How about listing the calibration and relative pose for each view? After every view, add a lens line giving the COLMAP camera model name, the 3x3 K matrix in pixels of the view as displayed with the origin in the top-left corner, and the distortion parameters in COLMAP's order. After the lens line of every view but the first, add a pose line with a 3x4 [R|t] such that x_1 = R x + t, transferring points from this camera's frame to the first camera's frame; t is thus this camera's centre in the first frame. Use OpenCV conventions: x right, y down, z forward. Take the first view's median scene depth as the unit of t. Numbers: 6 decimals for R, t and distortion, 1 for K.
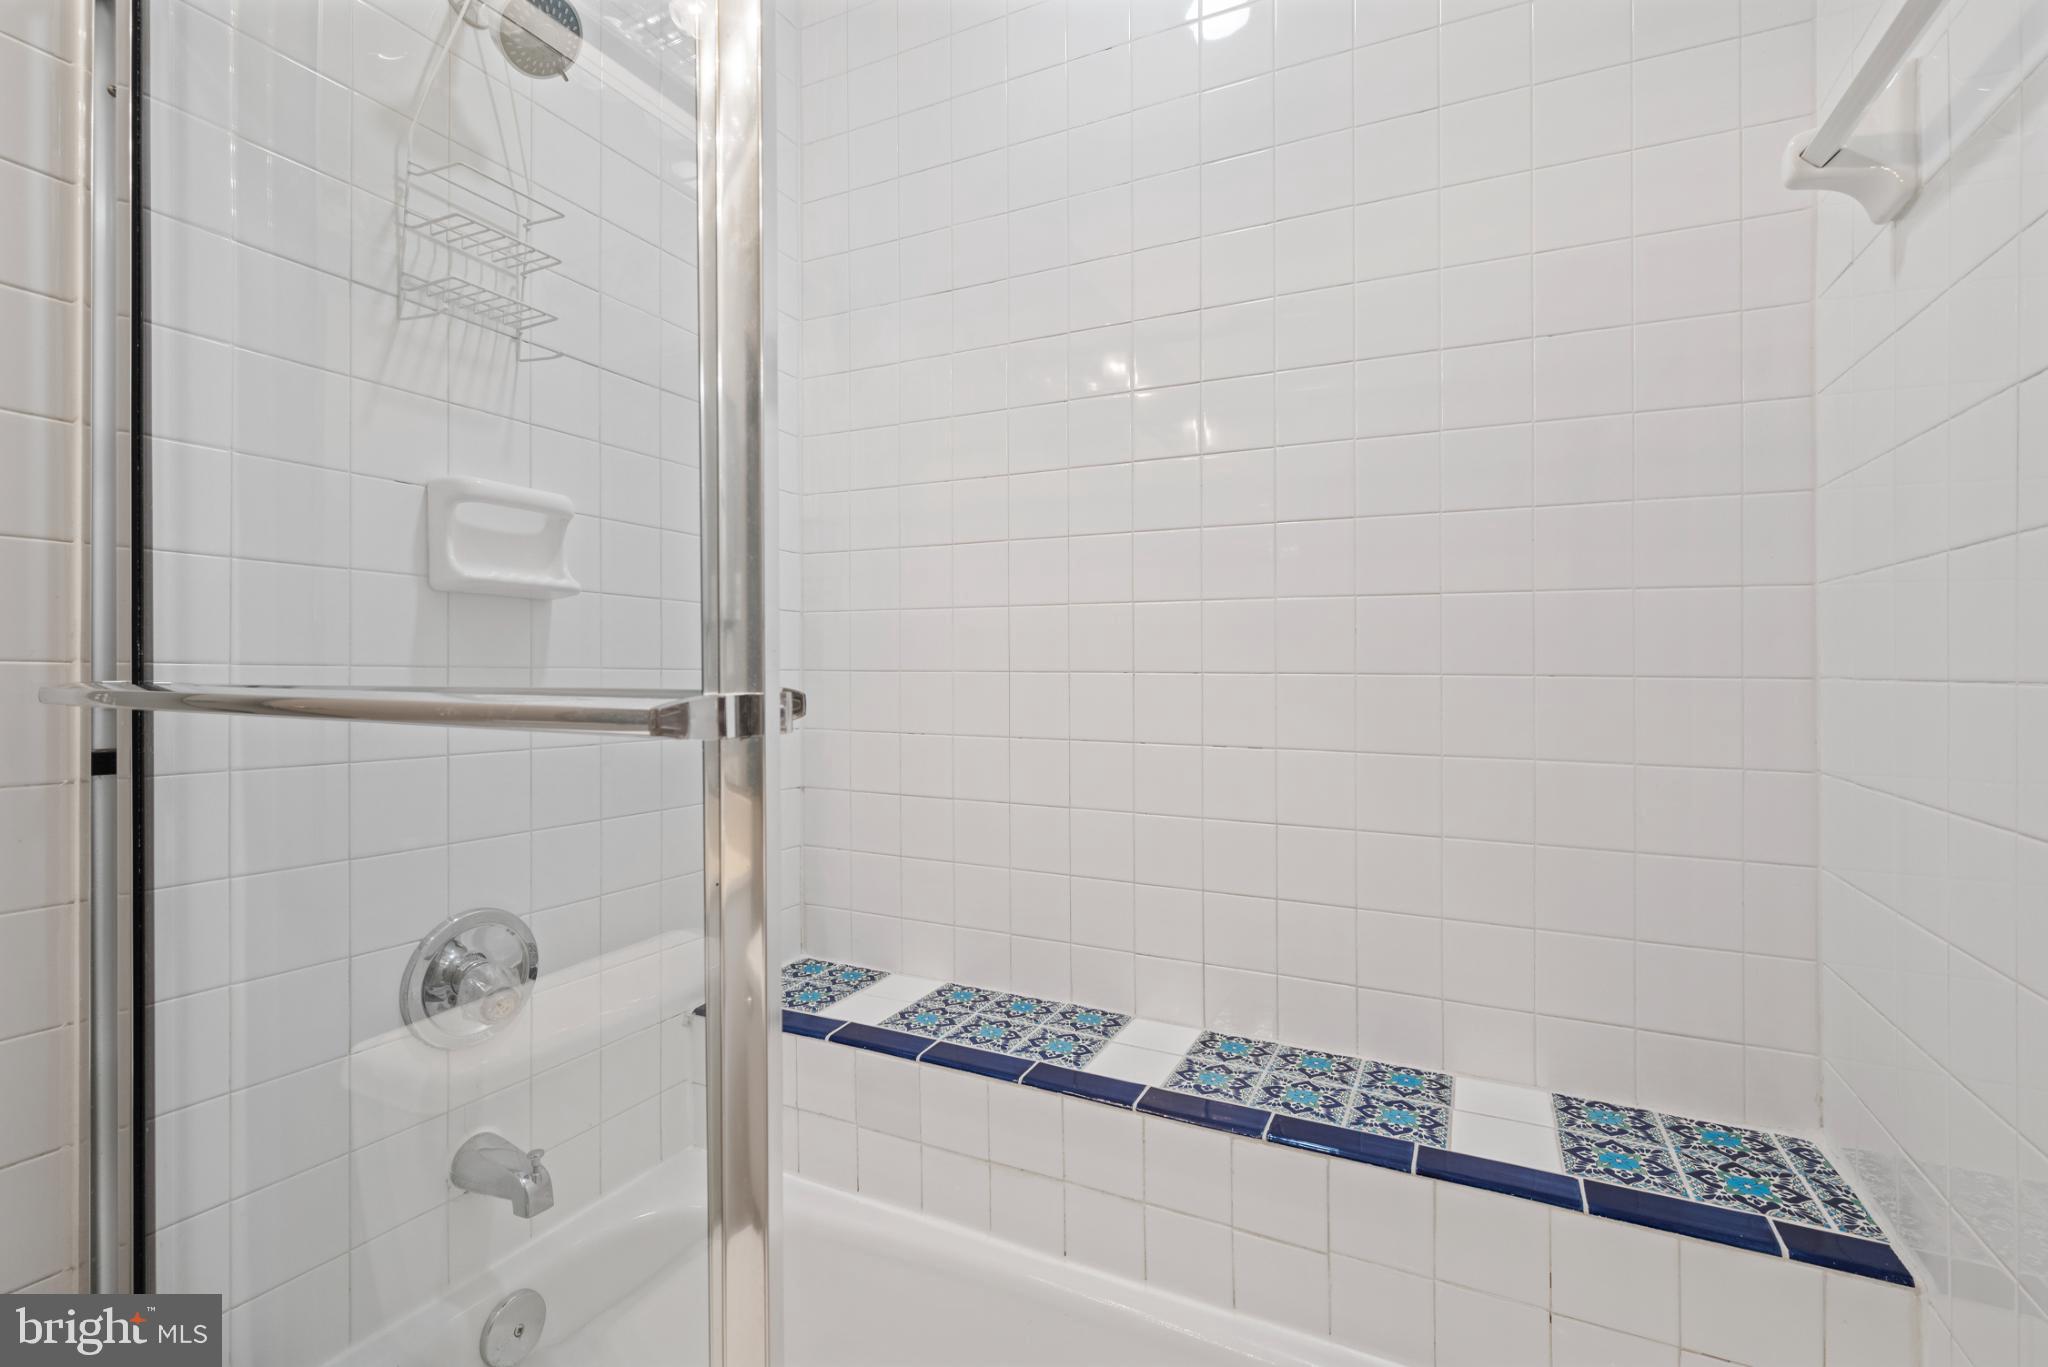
lens RADIAL K [[933.3, 0, 1029.6], [0, 933.3, 666.1], [0, 0, 1]] dist [0.001067, 0.000024]
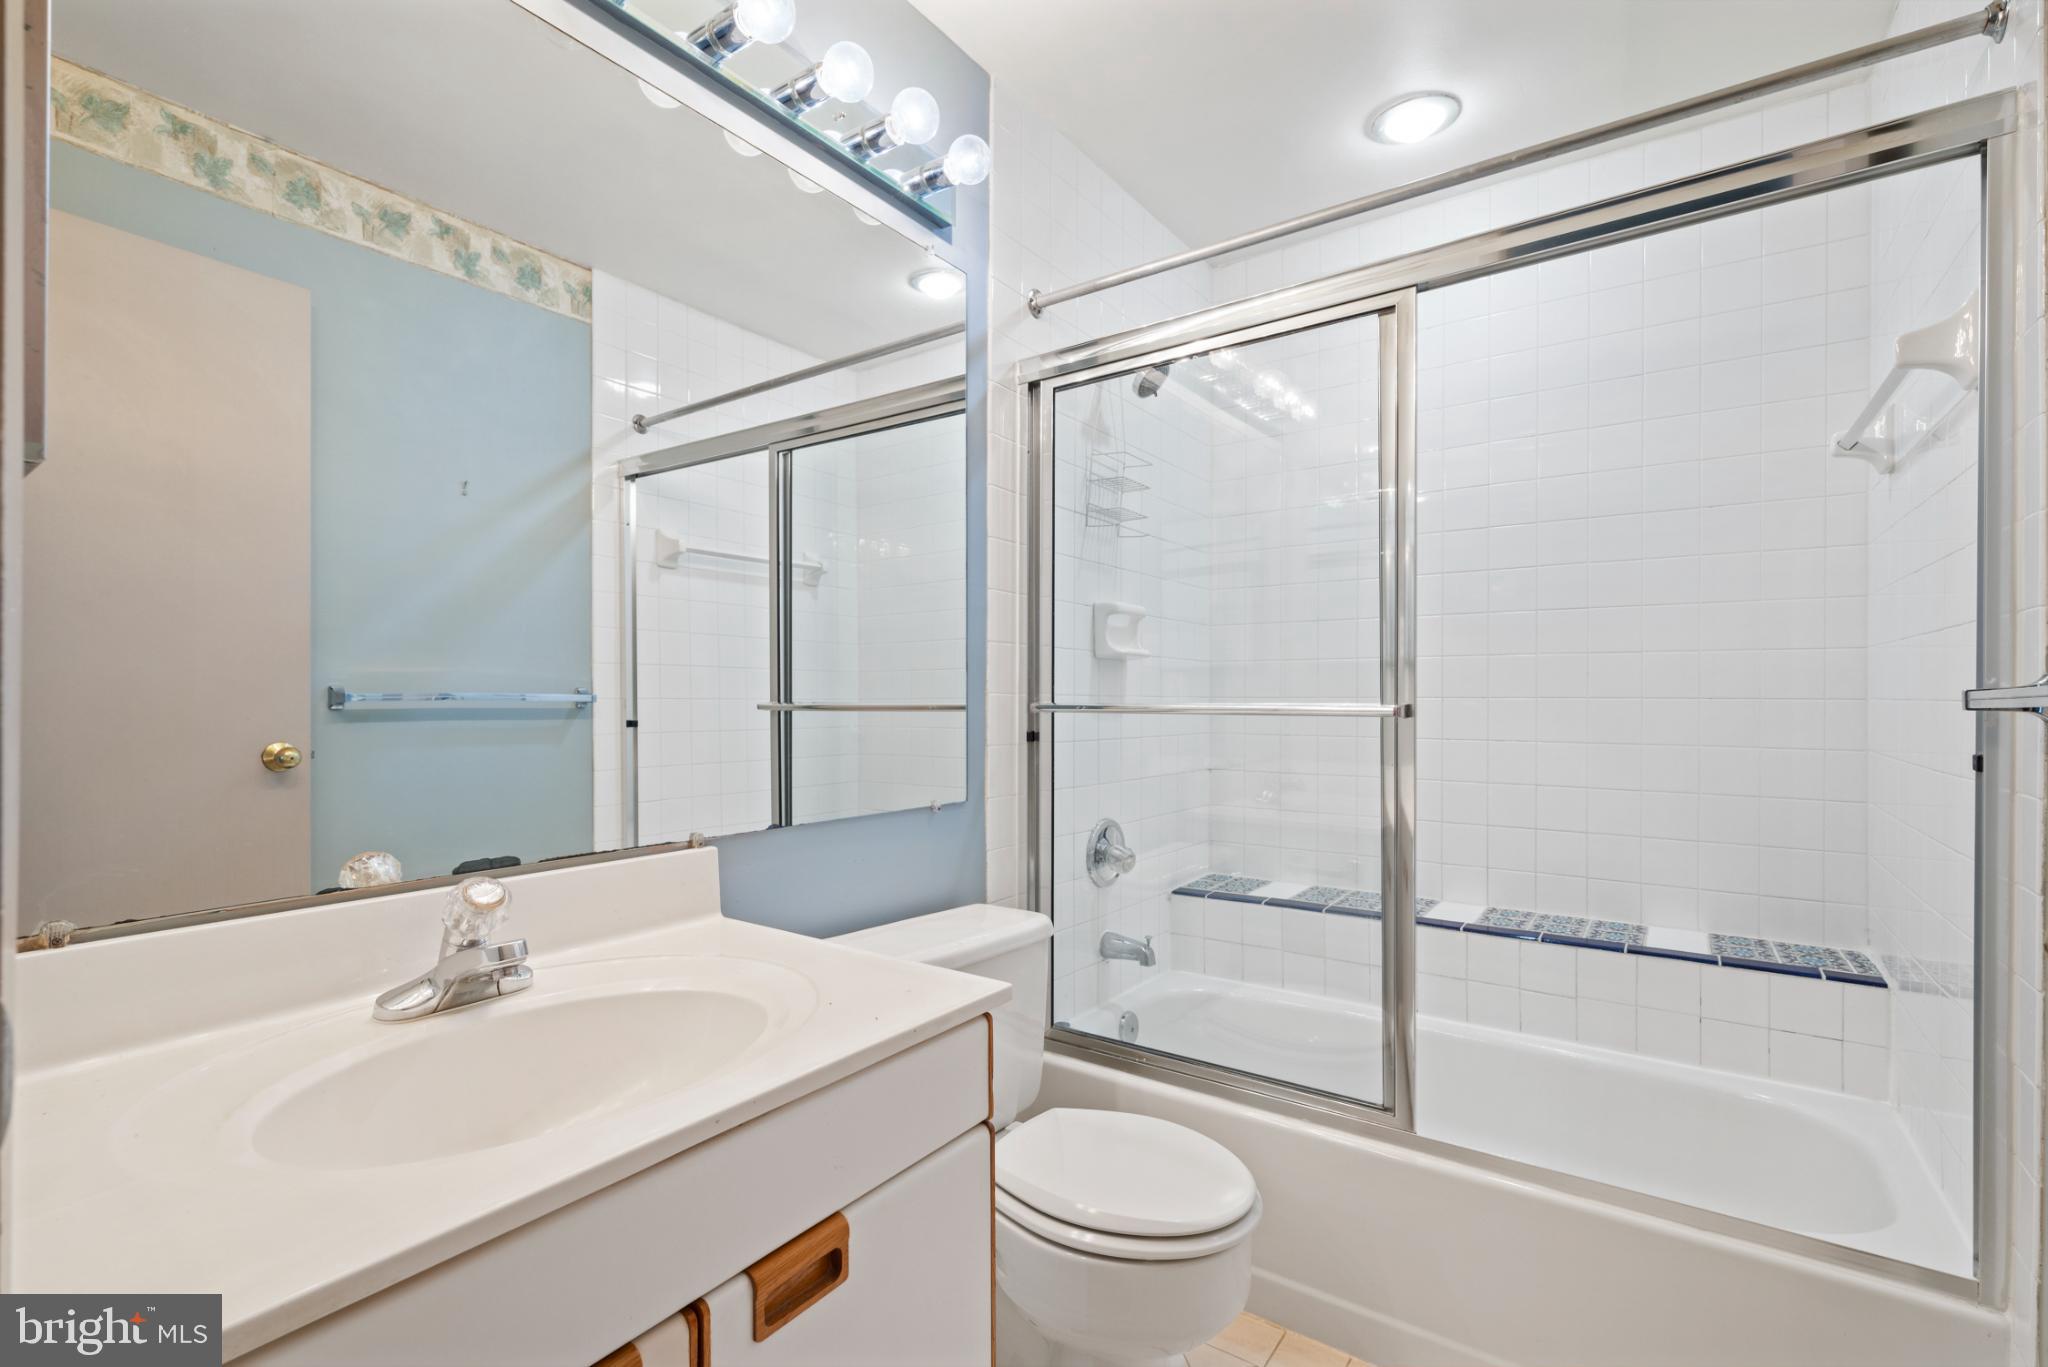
lens RADIAL K [[913.5, 0, 1035.6], [0, 913.5, 704.5], [0, 0, 1]] dist [0.001185, 0.000309]
pose [[0.987098, -0.000791, -0.160115, -0.460638], [0.002622, 0.999934, 0.011227, -0.002817], [0.160096, -0.011502, 0.987034, -0.993046]]
